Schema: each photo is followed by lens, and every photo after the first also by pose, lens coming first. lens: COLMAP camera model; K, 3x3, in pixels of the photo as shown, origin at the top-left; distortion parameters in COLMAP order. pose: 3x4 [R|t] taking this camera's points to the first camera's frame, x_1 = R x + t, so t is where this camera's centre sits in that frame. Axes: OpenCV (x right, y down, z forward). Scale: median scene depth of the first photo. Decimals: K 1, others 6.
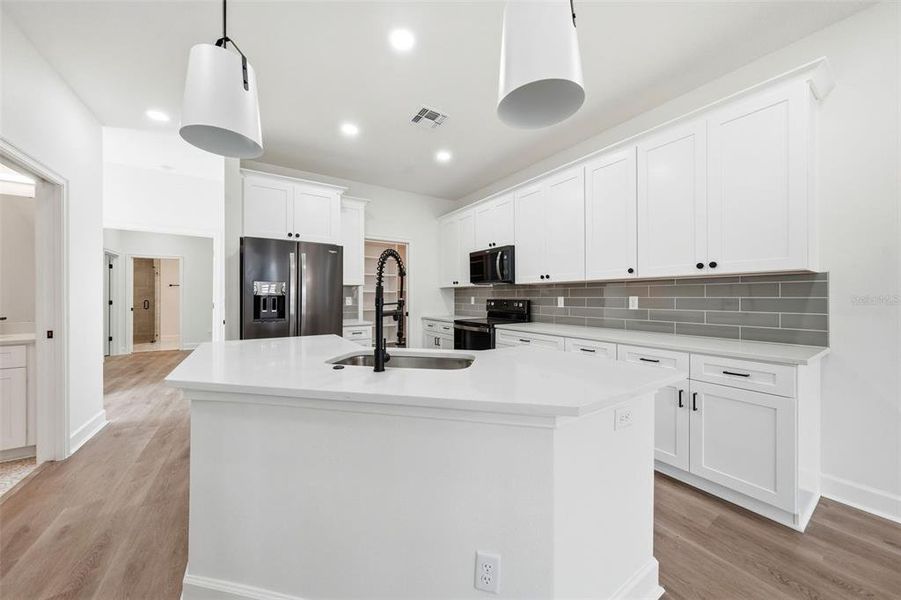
lens RADIAL K [[308.2, 0, 452.1], [0, 308.2, 297.0], [0, 0, 1]] dist [-0.001257, 0.000112]
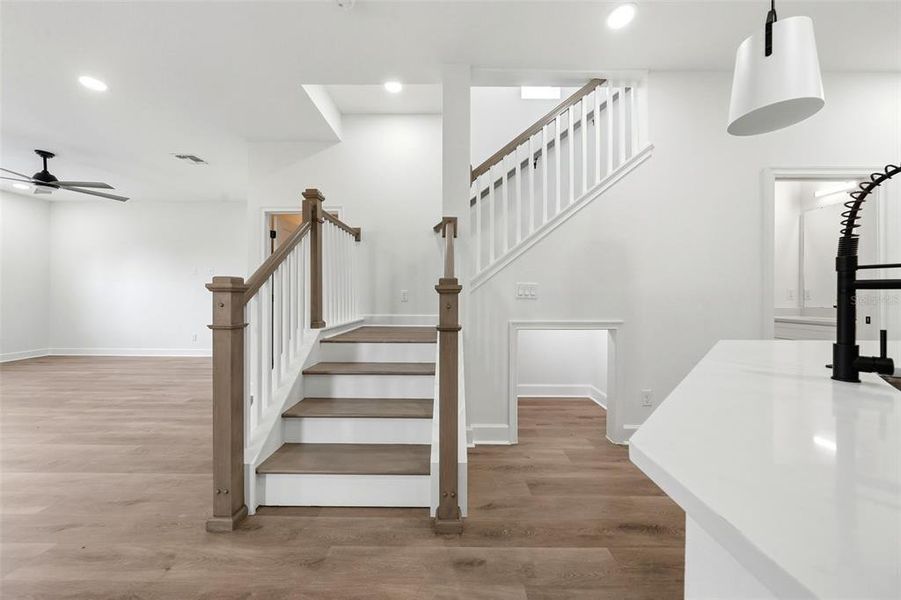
lens RADIAL K [[309.6, 0, 452.8], [0, 309.6, 298.6], [0, 0, 1]] dist [-0.002646, -0.000135]
pose [[-0.551594, 0.003454, -0.834106, 0.461328], [-0.002184, 0.999982, 0.005585, 0.056115], [0.834110, 0.004902, -0.551576, 0.489673]]
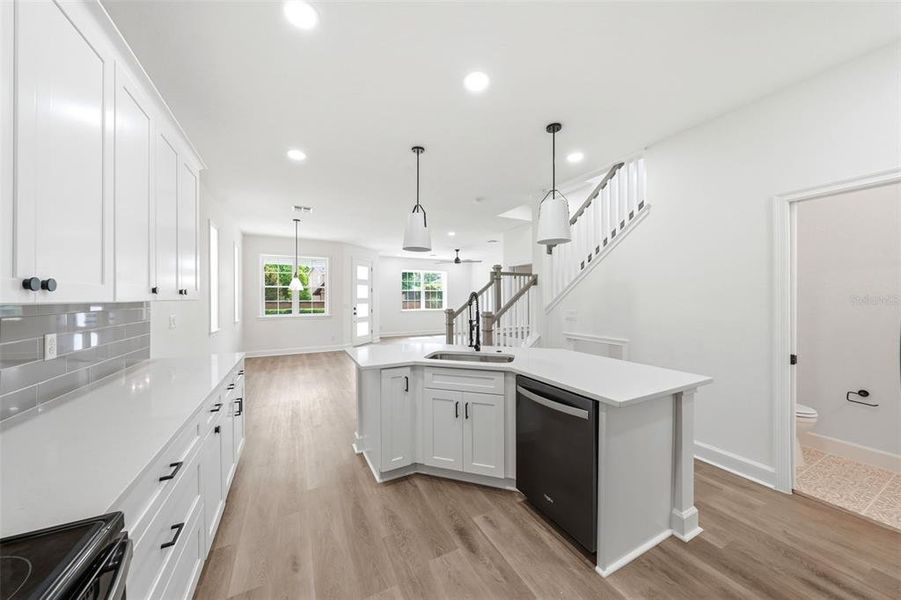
lens RADIAL K [[308.2, 0, 452.1], [0, 308.2, 297.0], [0, 0, 1]] dist [-0.001257, 0.000112]
pose [[-0.994222, 0.005378, 0.107213, -0.204987], [0.005058, 0.999982, -0.003258, -0.088711], [-0.107228, -0.002697, -0.994231, 2.197177]]
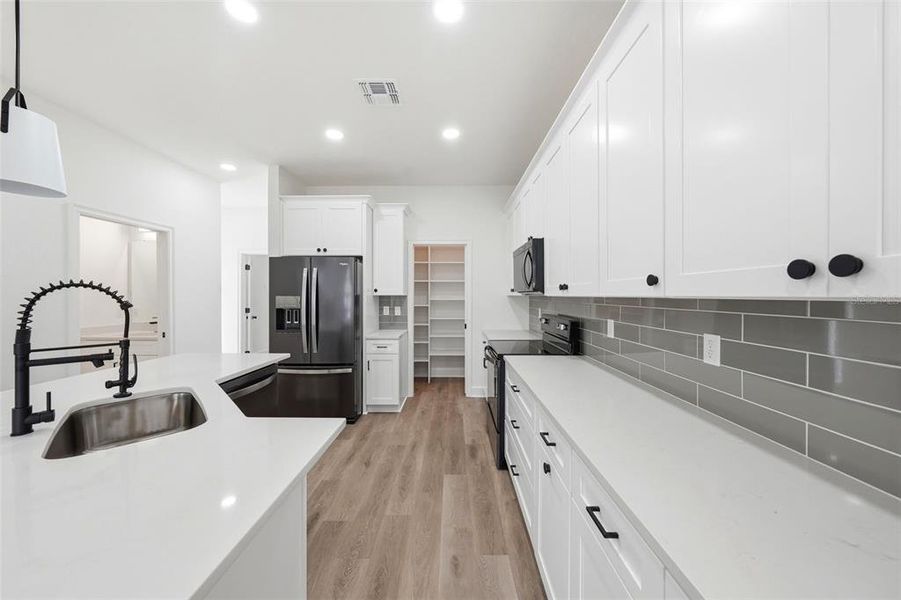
lens RADIAL K [[309.6, 0, 452.8], [0, 309.6, 298.6], [0, 0, 1]] dist [-0.002646, -0.000135]
pose [[0.836118, 0.007165, -0.548502, 0.794379], [-0.001574, 0.999942, 0.010662, -0.085648], [0.548547, -0.008051, 0.836081, 0.658917]]
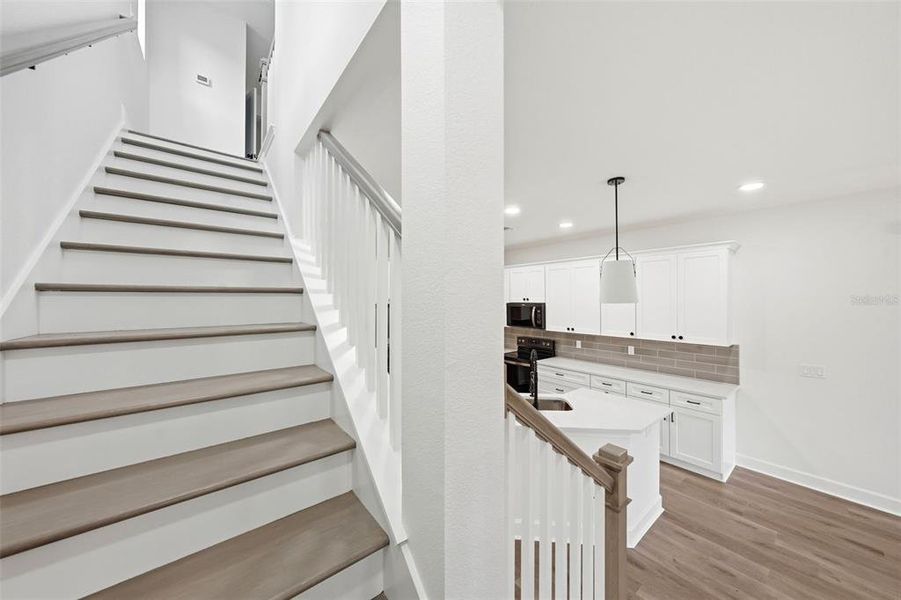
lens RADIAL K [[309.6, 0, 452.8], [0, 309.6, 298.6], [0, 0, 1]] dist [-0.002646, -0.000135]
pose [[0.995912, -0.002332, 0.090297, -0.670869], [0.002742, 0.999986, -0.004424, -0.357604], [-0.090285, 0.004653, 0.995905, -0.706708]]
